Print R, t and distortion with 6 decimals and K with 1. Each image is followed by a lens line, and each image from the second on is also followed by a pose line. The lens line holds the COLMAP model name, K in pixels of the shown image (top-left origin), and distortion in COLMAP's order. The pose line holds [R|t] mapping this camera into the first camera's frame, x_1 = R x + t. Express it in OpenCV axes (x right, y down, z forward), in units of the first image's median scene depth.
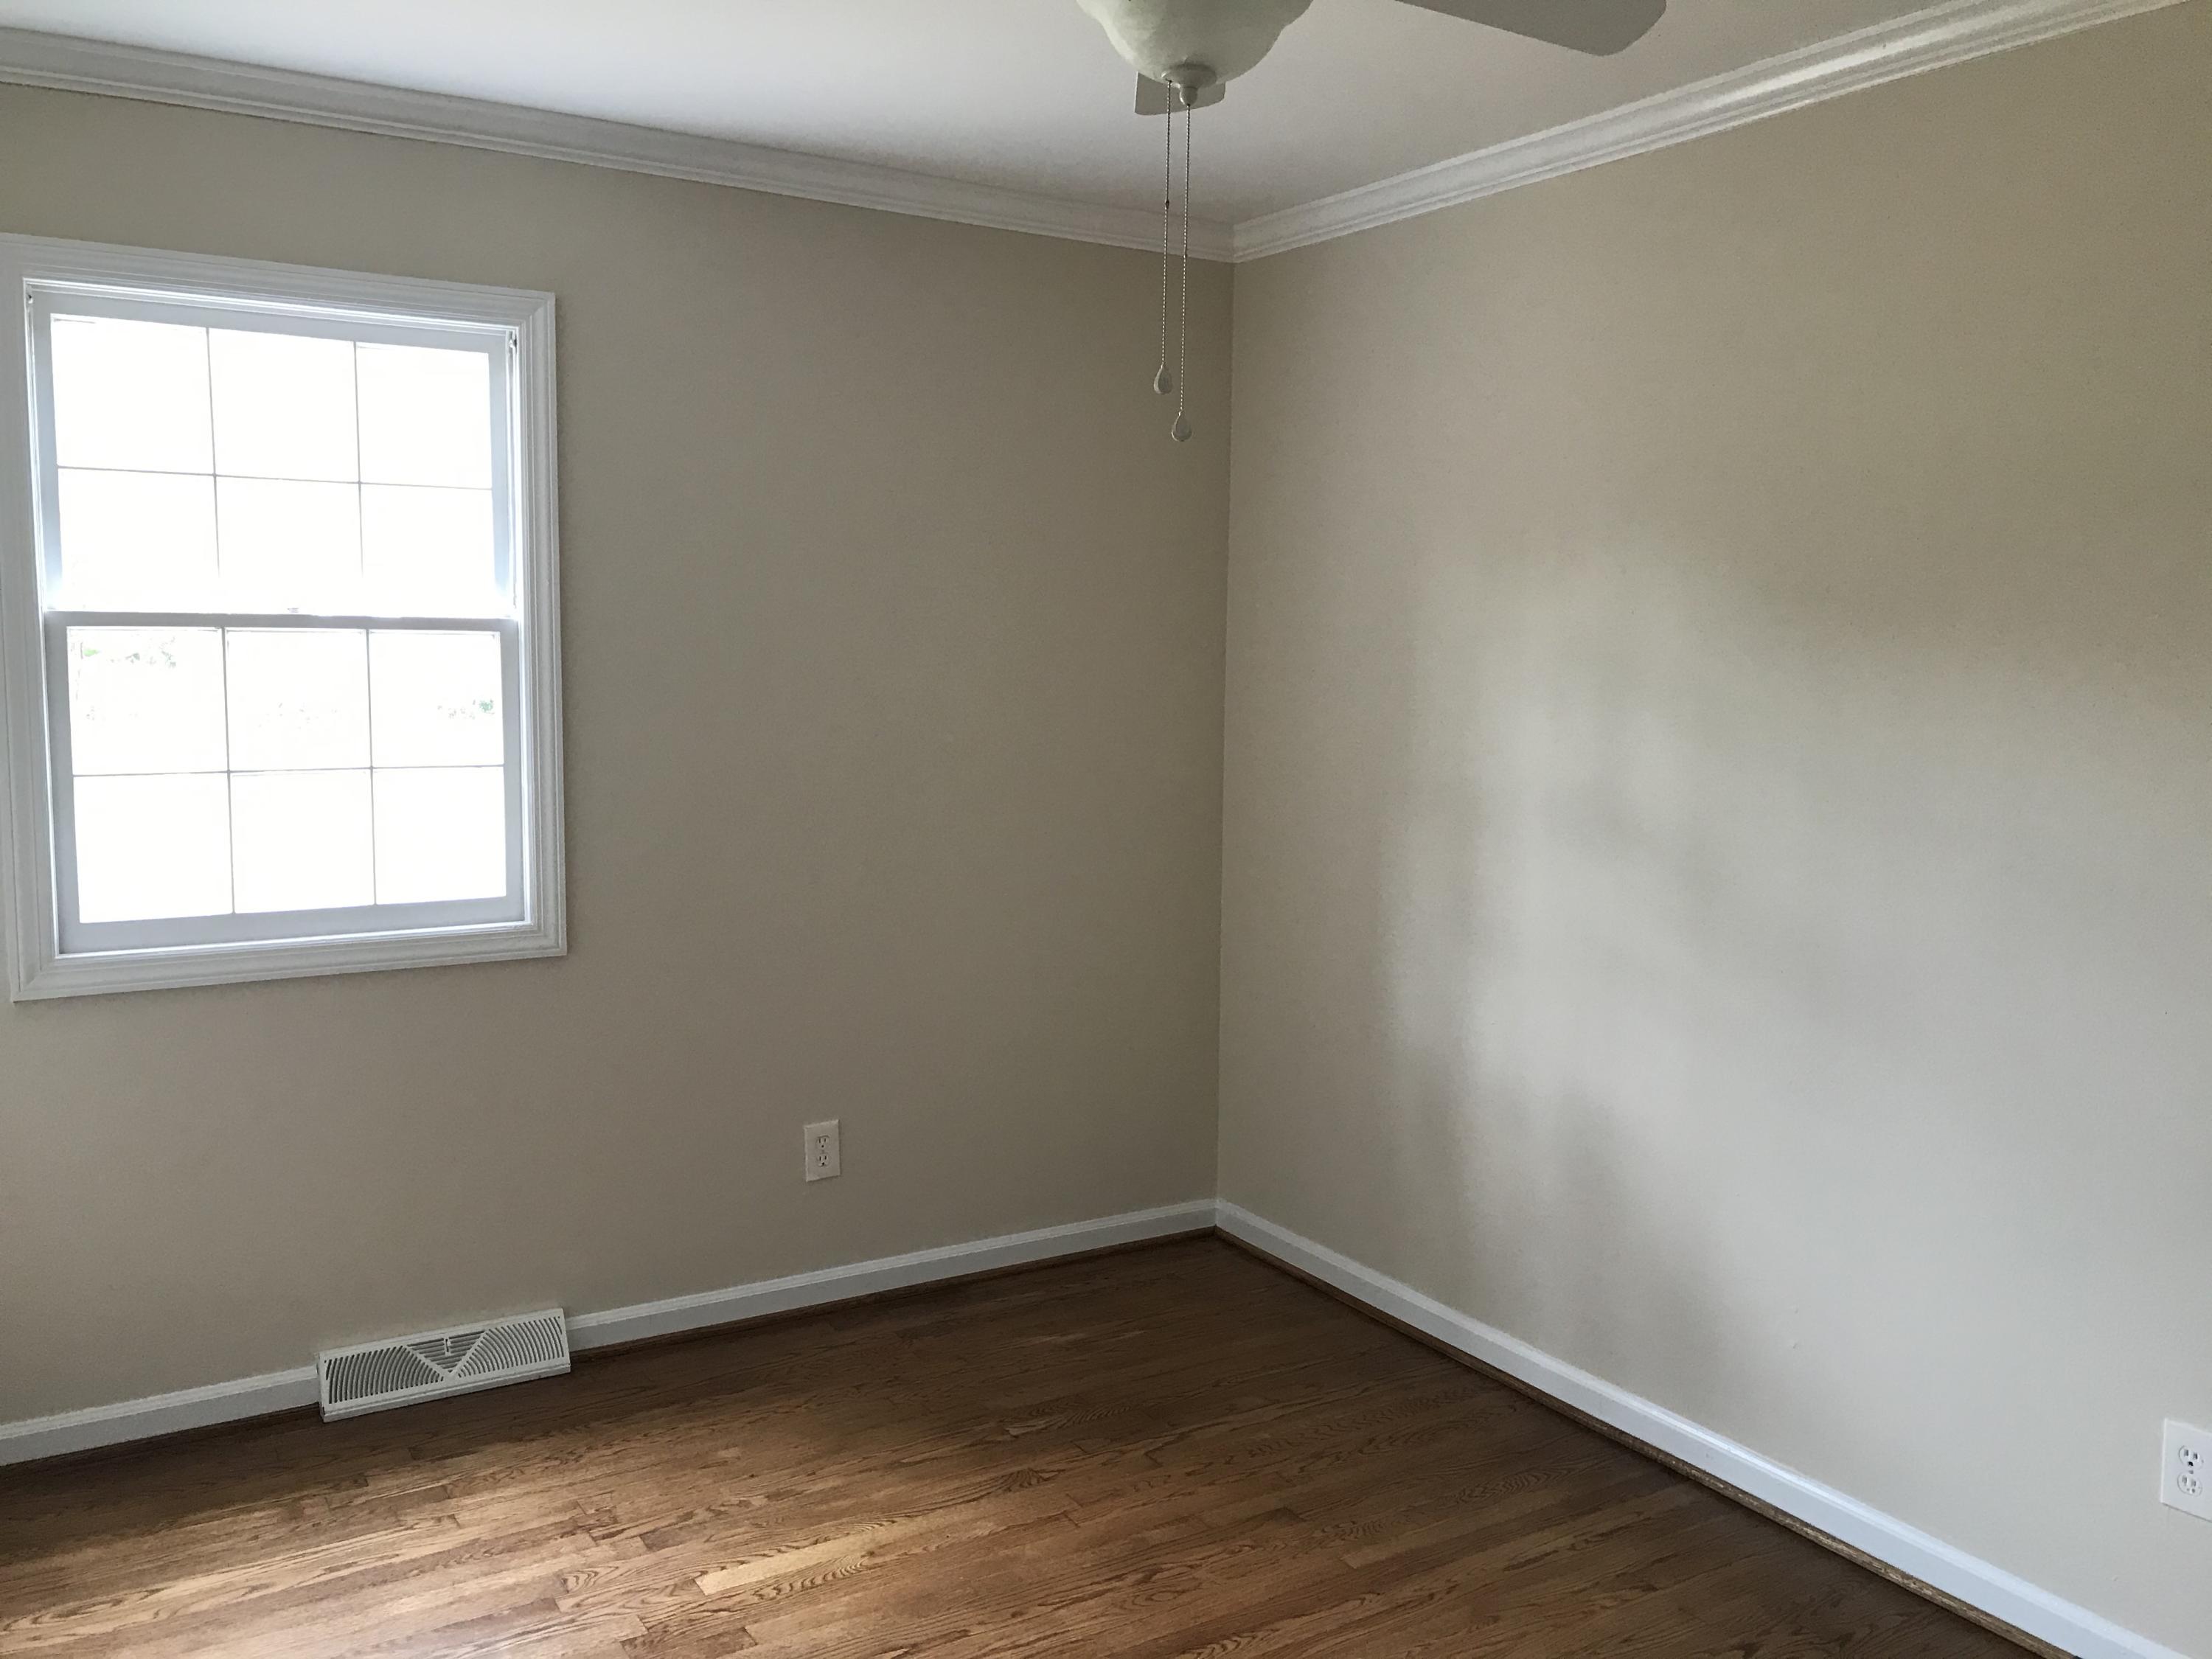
lens RADIAL K [[1821.3, 0, 1101.1], [0, 1821.3, 791.4], [0, 0, 1]] dist [0.048195, -0.057448]
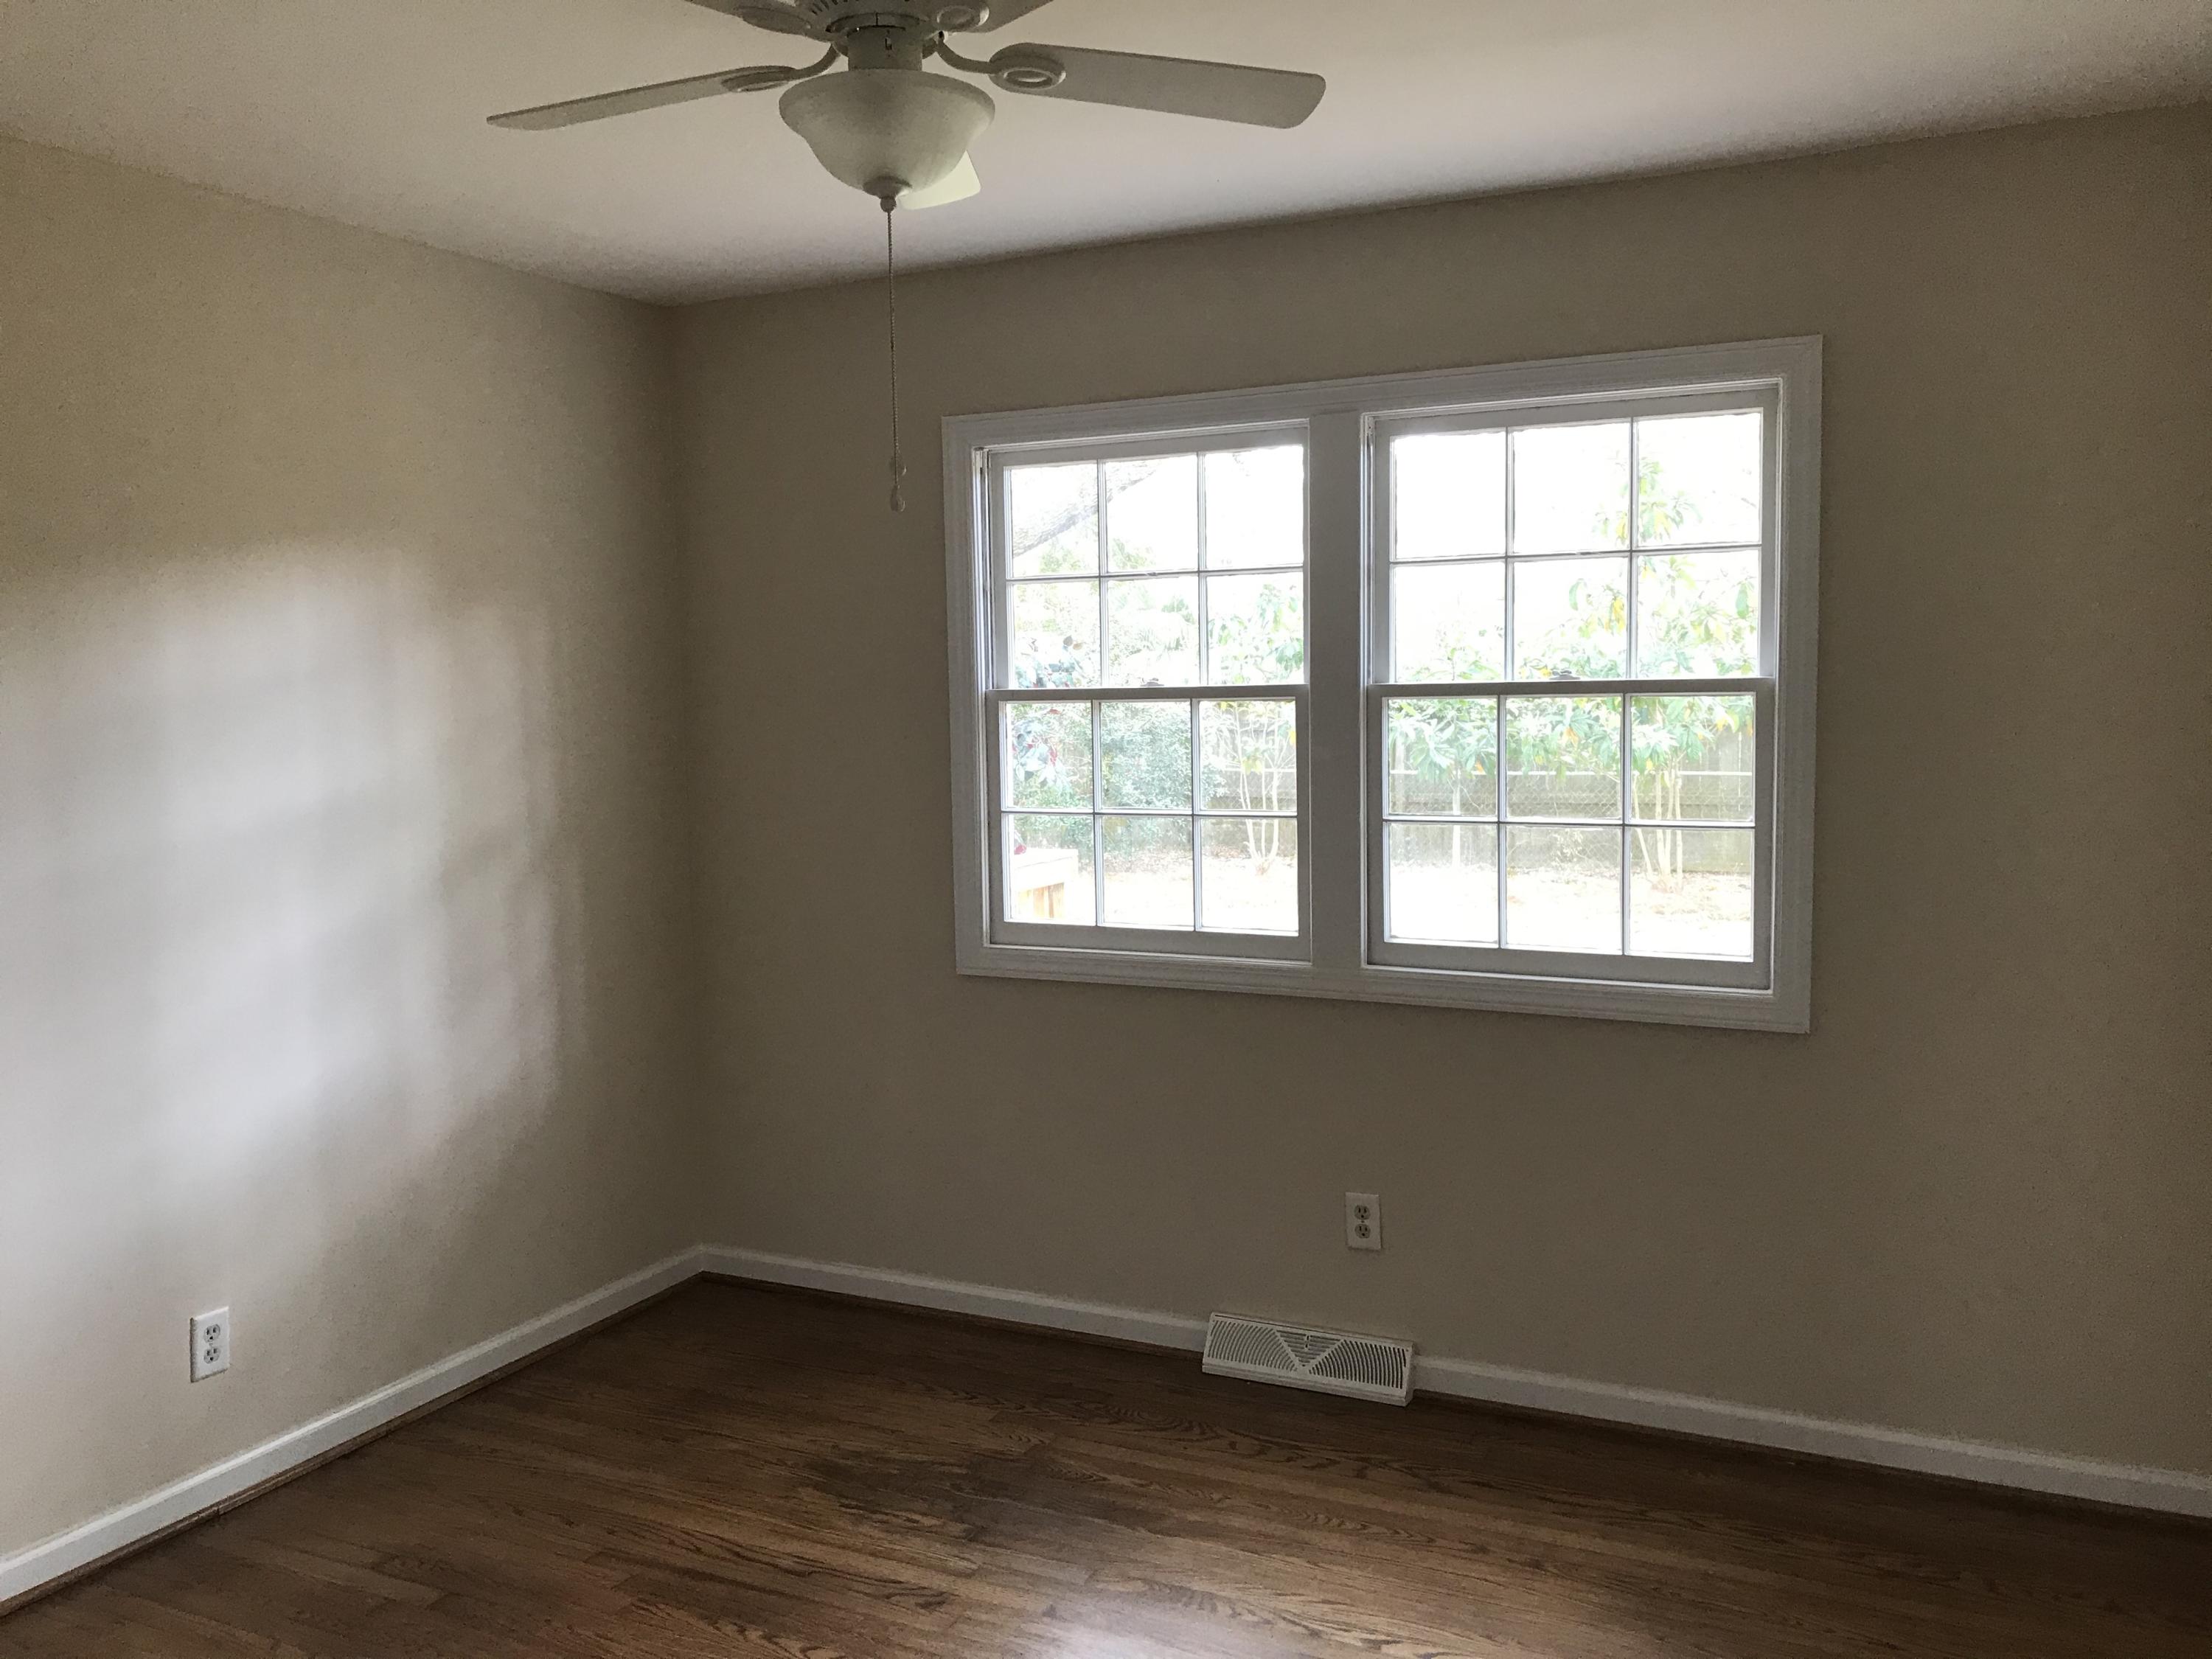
lens RADIAL K [[1821.3, 0, 1101.5], [0, 1821.3, 813.2], [0, 0, 1]] dist [0.048195, -0.057448]
pose [[0.531726, 0.043422, -0.845803, 0.477485], [-0.059670, 0.998124, 0.013730, -0.023296], [0.844812, 0.043168, 0.533319, 0.282133]]
